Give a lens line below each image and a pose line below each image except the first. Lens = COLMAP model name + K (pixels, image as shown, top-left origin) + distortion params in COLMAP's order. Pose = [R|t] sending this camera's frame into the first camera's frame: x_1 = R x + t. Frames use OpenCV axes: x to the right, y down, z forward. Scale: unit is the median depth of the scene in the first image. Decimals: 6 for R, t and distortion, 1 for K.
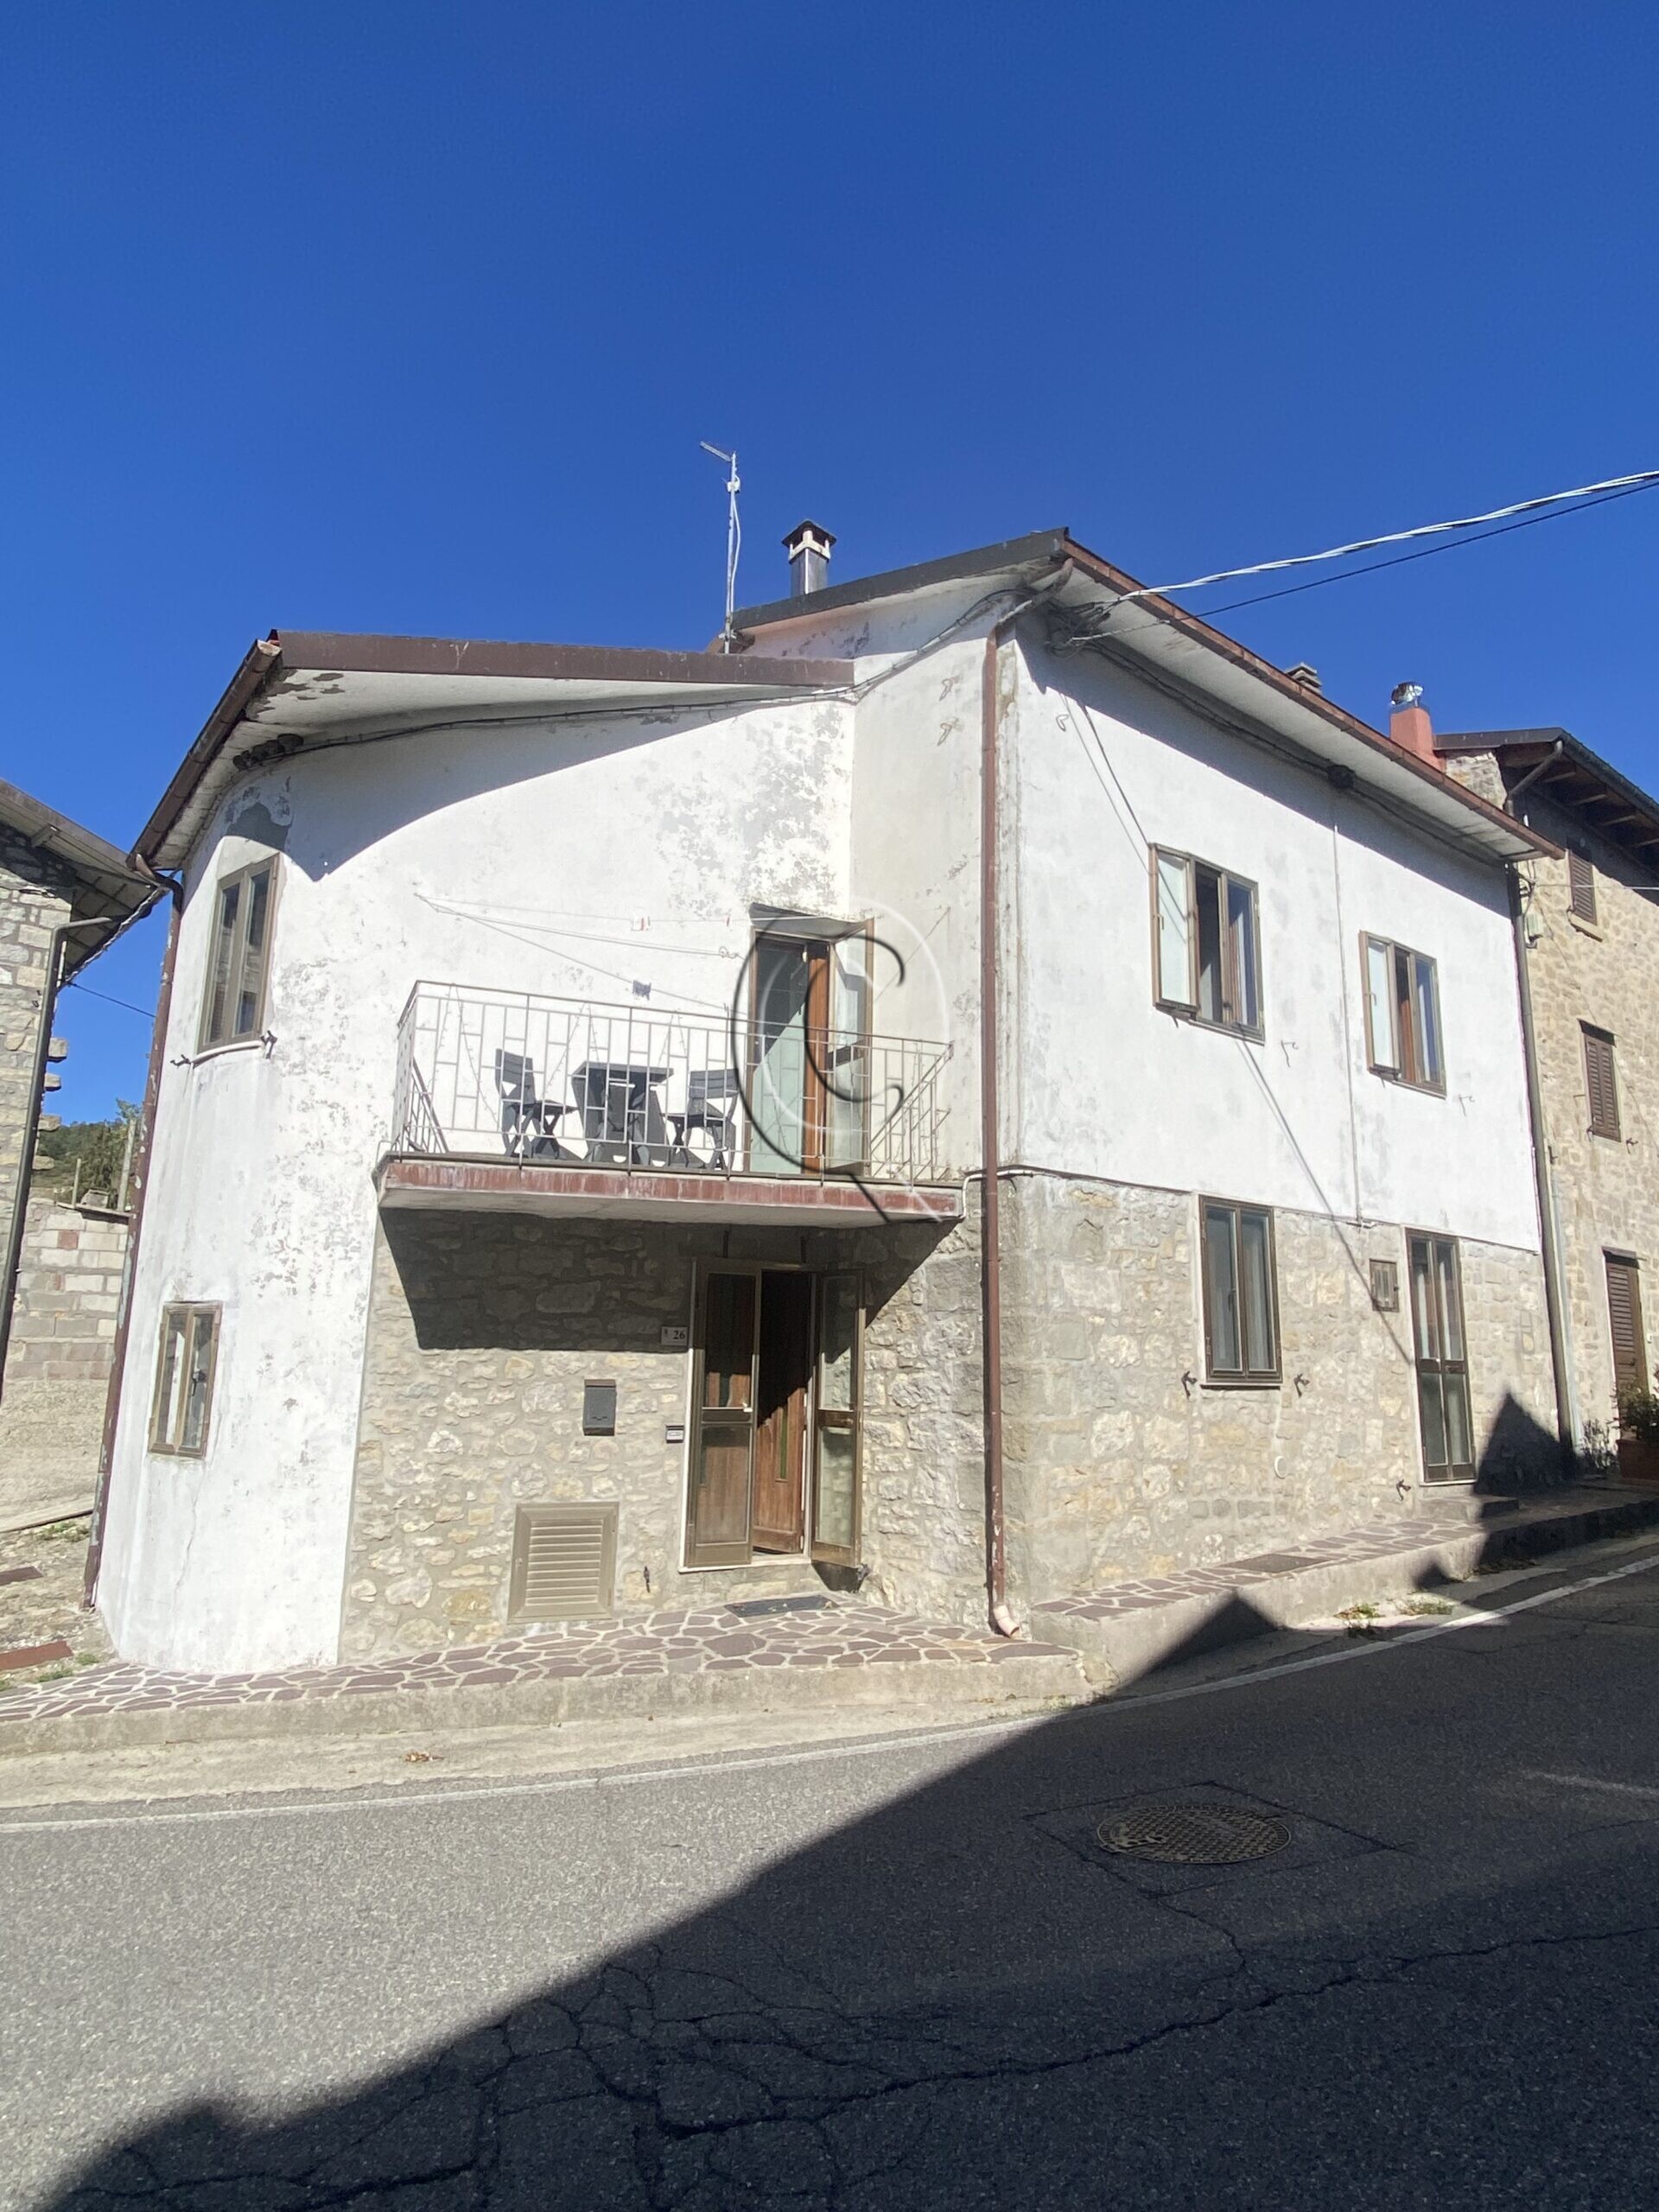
lens RADIAL K [[1310.5, 0, 820.8], [0, 1310.5, 1086.1], [0, 0, 1]] dist [0.037659, -0.049812]
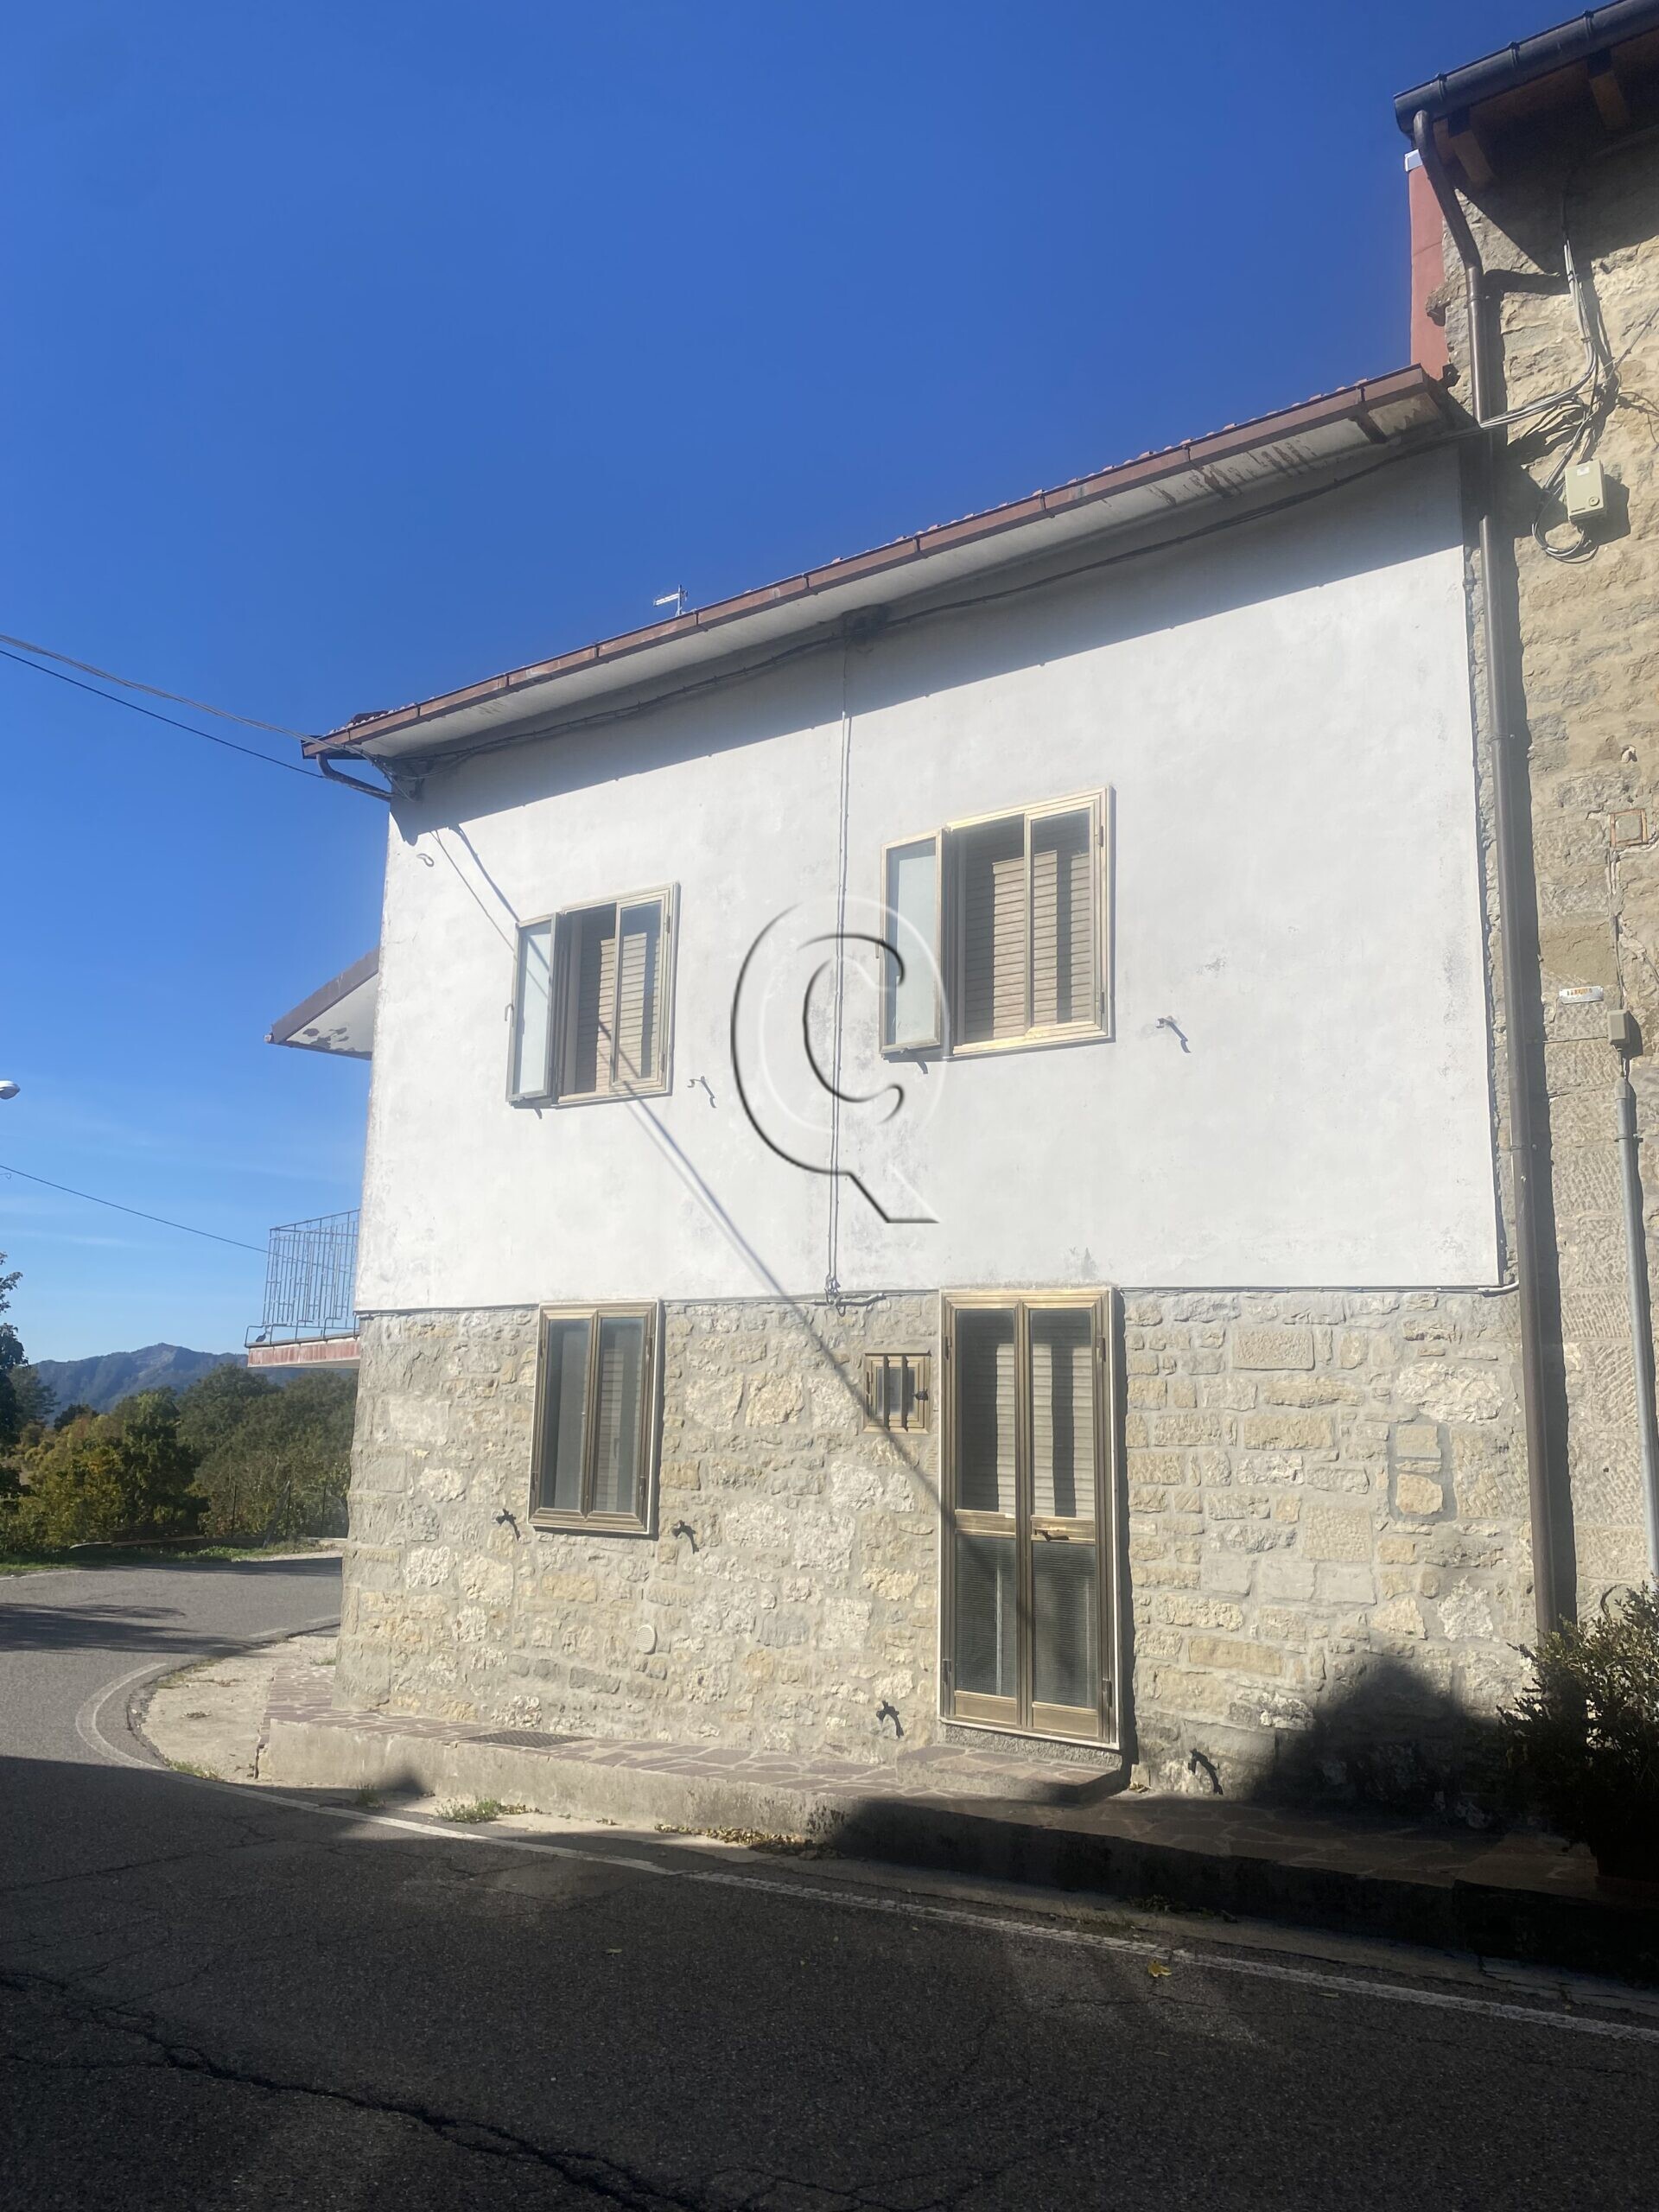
lens RADIAL K [[1691.3, 0, 827.3], [0, 1691.3, 1095.6], [0, 0, 1]] dist [0.043748, -0.060166]
pose [[0.242749, -0.193981, -0.950497, 1.573672], [0.182682, 0.971415, -0.151595, 0.166143], [0.952733, -0.136839, 0.271247, 0.980225]]
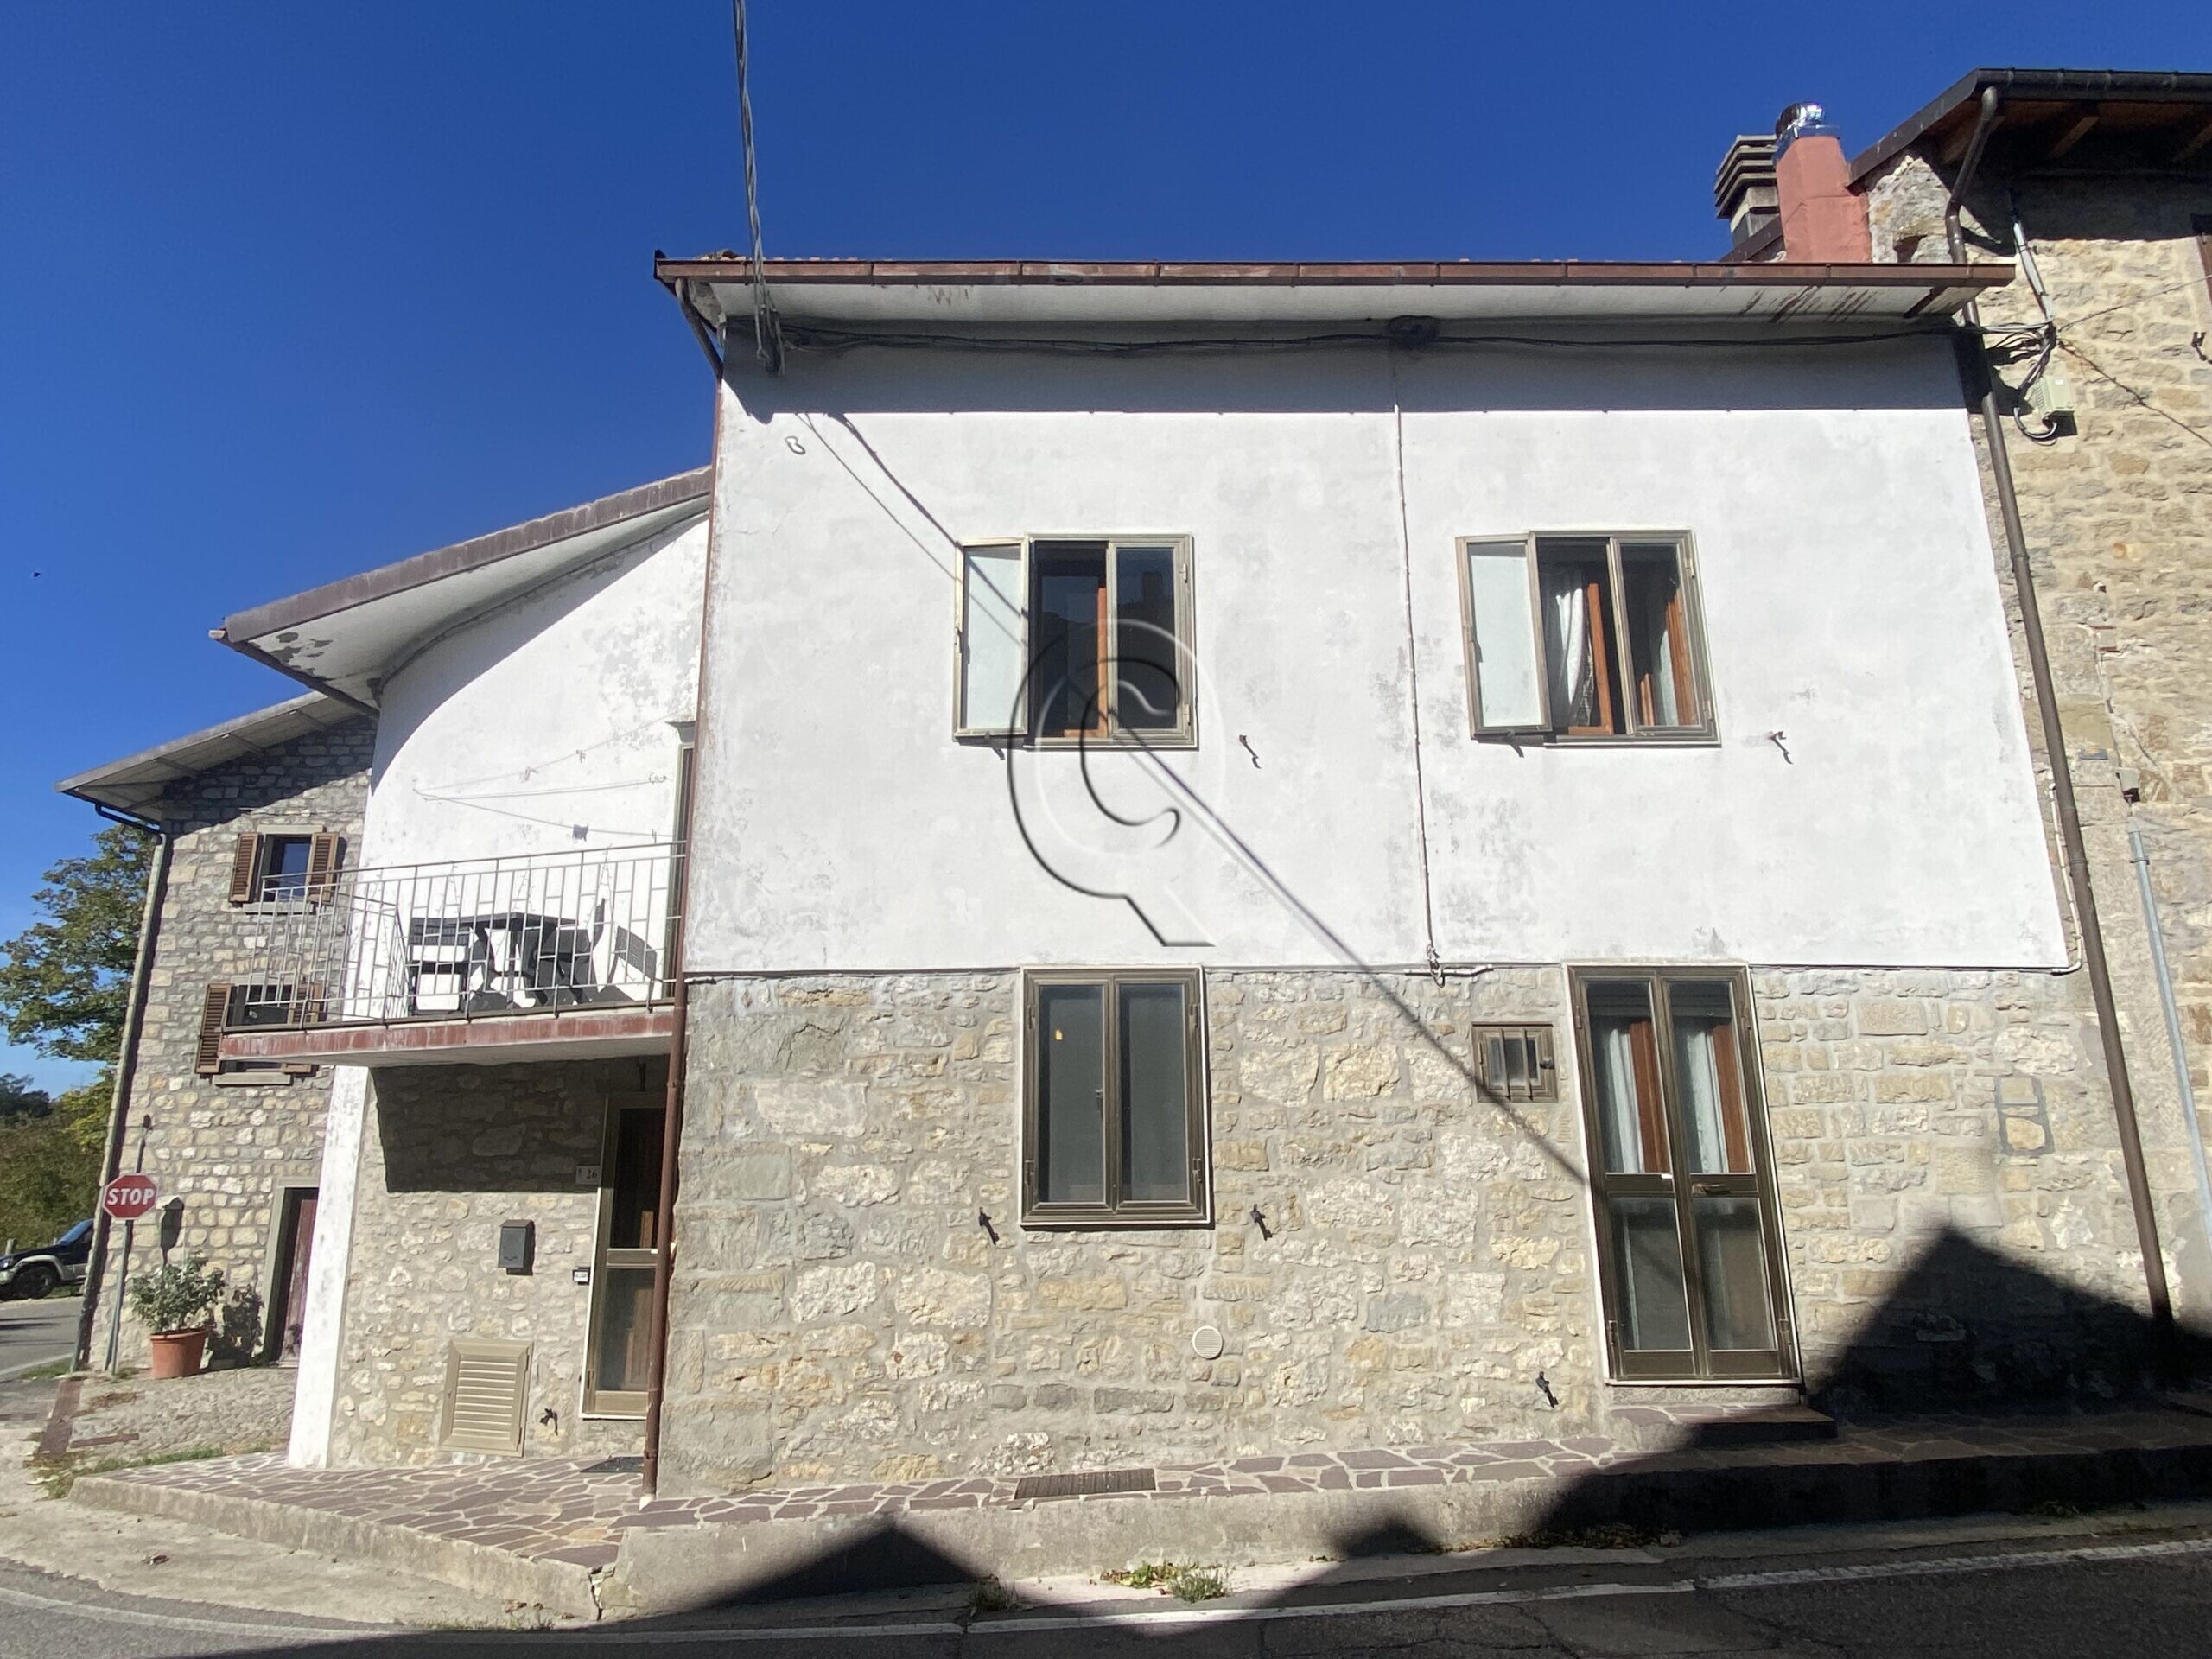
lens RADIAL K [[1310.5, 0, 1109.5], [0, 1310.5, 813.2], [0, 0, 1]] dist [0.037659, -0.049812]
pose [[0.776247, -0.178707, -0.604570, 0.880371], [0.153385, 0.983701, -0.093833, 0.077960], [0.611485, -0.019894, 0.791006, 0.470084]]
